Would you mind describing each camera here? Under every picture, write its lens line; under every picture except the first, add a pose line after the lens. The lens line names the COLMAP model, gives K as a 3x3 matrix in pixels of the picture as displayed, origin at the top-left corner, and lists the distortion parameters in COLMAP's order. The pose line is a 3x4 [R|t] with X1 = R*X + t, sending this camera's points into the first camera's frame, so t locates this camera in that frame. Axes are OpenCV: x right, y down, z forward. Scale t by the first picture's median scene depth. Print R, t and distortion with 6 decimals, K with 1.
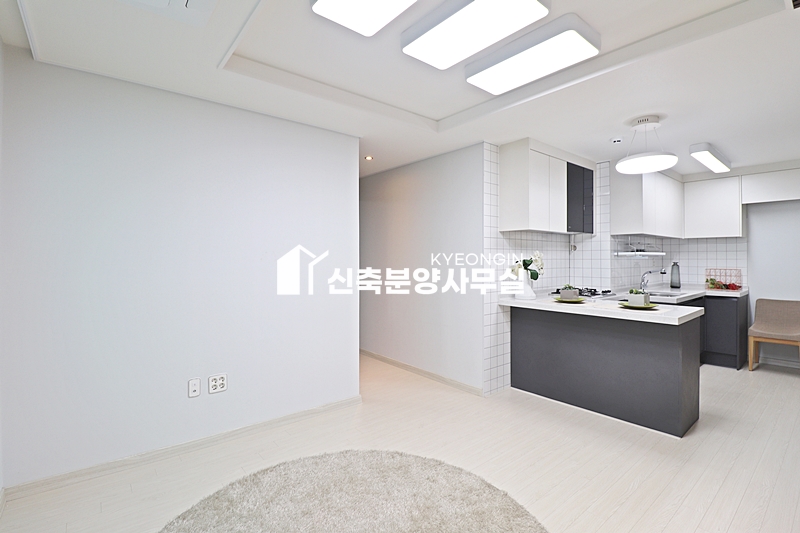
lens RADIAL K [[374.4, 0, 398.7], [0, 374.4, 256.2], [0, 0, 1]] dist [0.002501, -0.013836]
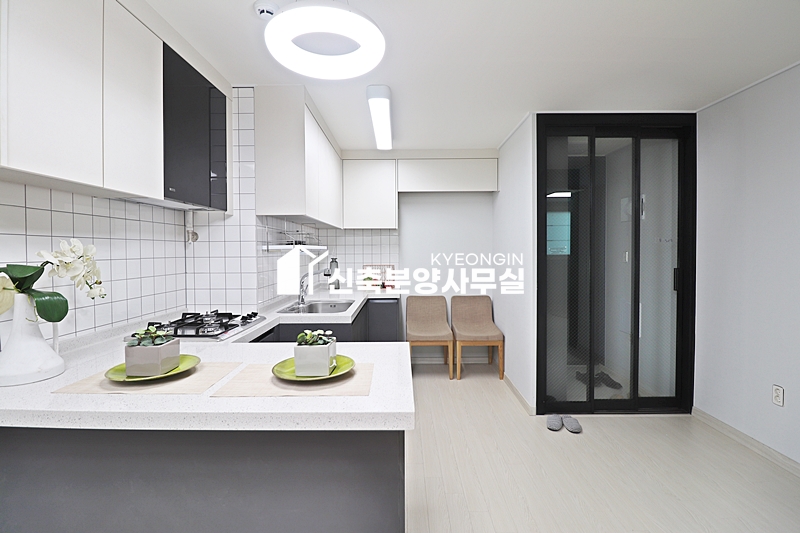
lens RADIAL K [[366.5, 0, 402.3], [0, 366.5, 257.5], [0, 0, 1]] dist [-0.013483, -0.000981]
pose [[0.634288, -0.017632, 0.772896, 0.275548], [-0.000372, 0.999733, 0.023113, -0.003972], [-0.773097, -0.014947, 0.634112, 0.472723]]
